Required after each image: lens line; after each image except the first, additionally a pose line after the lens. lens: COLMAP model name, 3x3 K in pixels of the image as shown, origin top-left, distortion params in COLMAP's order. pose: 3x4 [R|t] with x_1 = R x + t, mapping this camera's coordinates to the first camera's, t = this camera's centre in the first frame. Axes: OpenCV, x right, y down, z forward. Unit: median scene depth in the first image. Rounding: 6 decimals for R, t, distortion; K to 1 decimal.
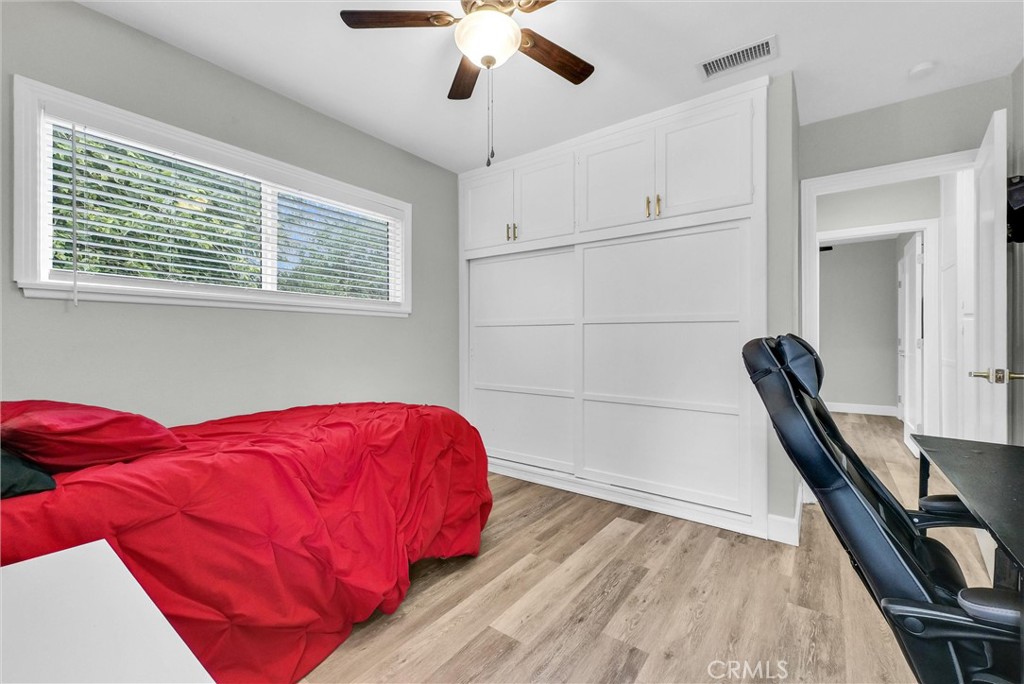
lens RADIAL K [[418.1, 0, 512.0], [0, 418.1, 342.0], [0, 0, 1]] dist [0.002301, 0.000251]
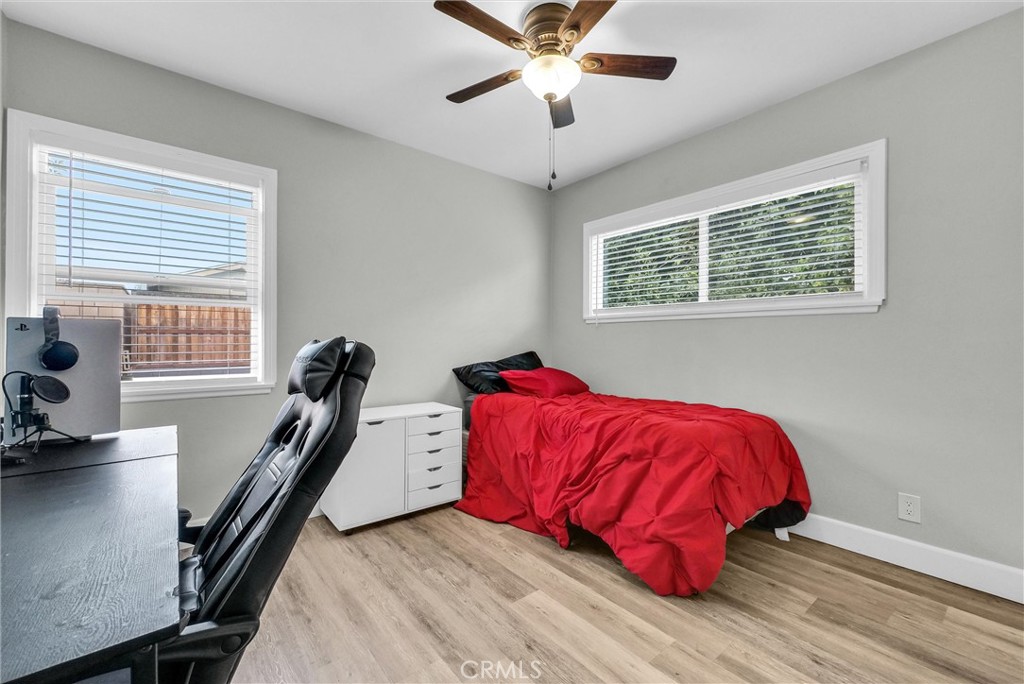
lens RADIAL K [[418.1, 0, 512.0], [0, 418.1, 342.0], [0, 0, 1]] dist [0.002301, 0.000251]
pose [[-0.240359, 0.000374, -0.970684, 0.940348], [-0.006686, 0.999976, 0.002040, -0.012403], [0.970661, 0.006981, -0.240351, 1.033343]]
